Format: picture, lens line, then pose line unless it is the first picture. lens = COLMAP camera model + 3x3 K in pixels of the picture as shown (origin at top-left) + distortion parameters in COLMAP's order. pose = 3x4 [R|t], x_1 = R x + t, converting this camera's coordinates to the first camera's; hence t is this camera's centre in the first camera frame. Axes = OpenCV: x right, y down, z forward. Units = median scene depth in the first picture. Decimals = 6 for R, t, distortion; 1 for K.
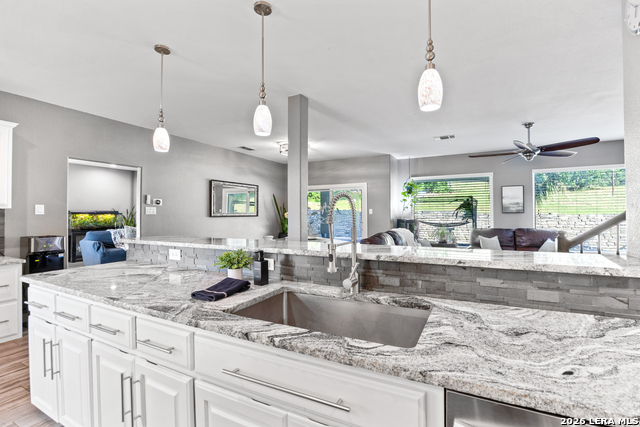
lens RADIAL K [[287.9, 0, 336.6], [0, 287.9, 215.3], [0, 0, 1]] dist [-0.012235, -0.001292]
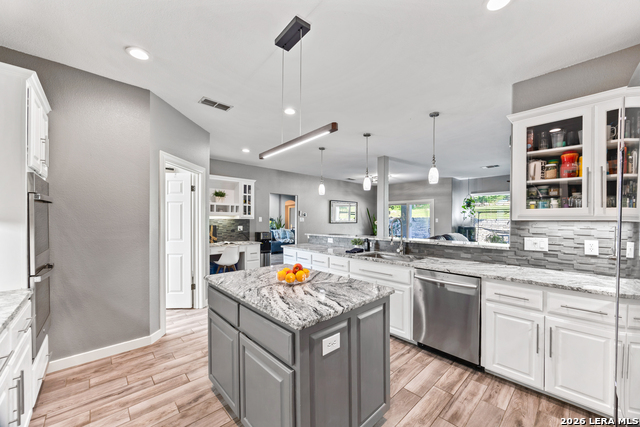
lens RADIAL K [[250.1, 0, 334.4], [0, 250.1, 222.6], [0, 0, 1]] dist [-0.002563, 0.000486]
pose [[0.945108, 0.010611, -0.326586, 0.057109], [-0.007258, 0.999908, 0.011483, -0.014378], [0.326678, -0.008482, 0.945098, -0.358801]]
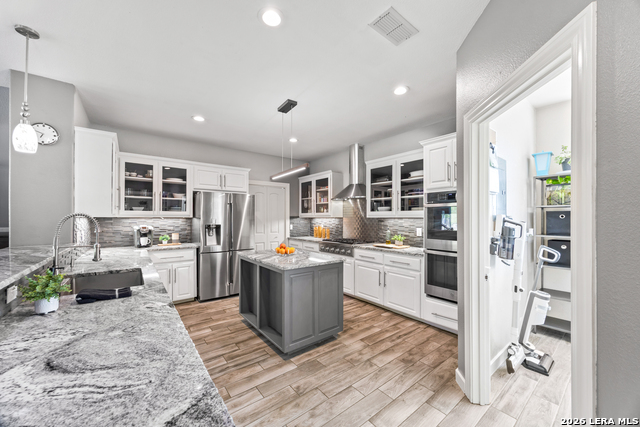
lens RADIAL K [[250.1, 0, 320.1], [0, 250.1, 219.2], [0, 0, 1]] dist [-0.002563, 0.000486]
pose [[-0.893752, 0.000276, 0.448562, -0.400323], [0.003406, 0.999975, 0.006172, -0.012923], [-0.448549, 0.007044, -0.893730, 0.368711]]
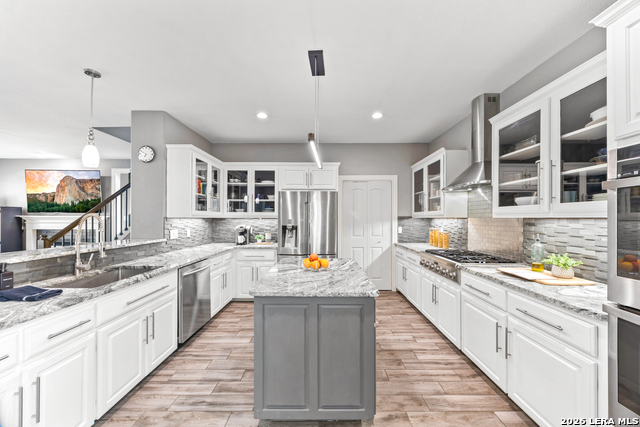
lens RADIAL K [[244.7, 0, 316.3], [0, 244.7, 218.8], [0, 0, 1]] dist [-0.000321, -0.000215]
pose [[-0.417547, 0.001825, 0.908654, -0.439472], [0.002552, 0.999996, -0.000836, -0.011676], [-0.908652, 0.001970, -0.417550, 0.083914]]
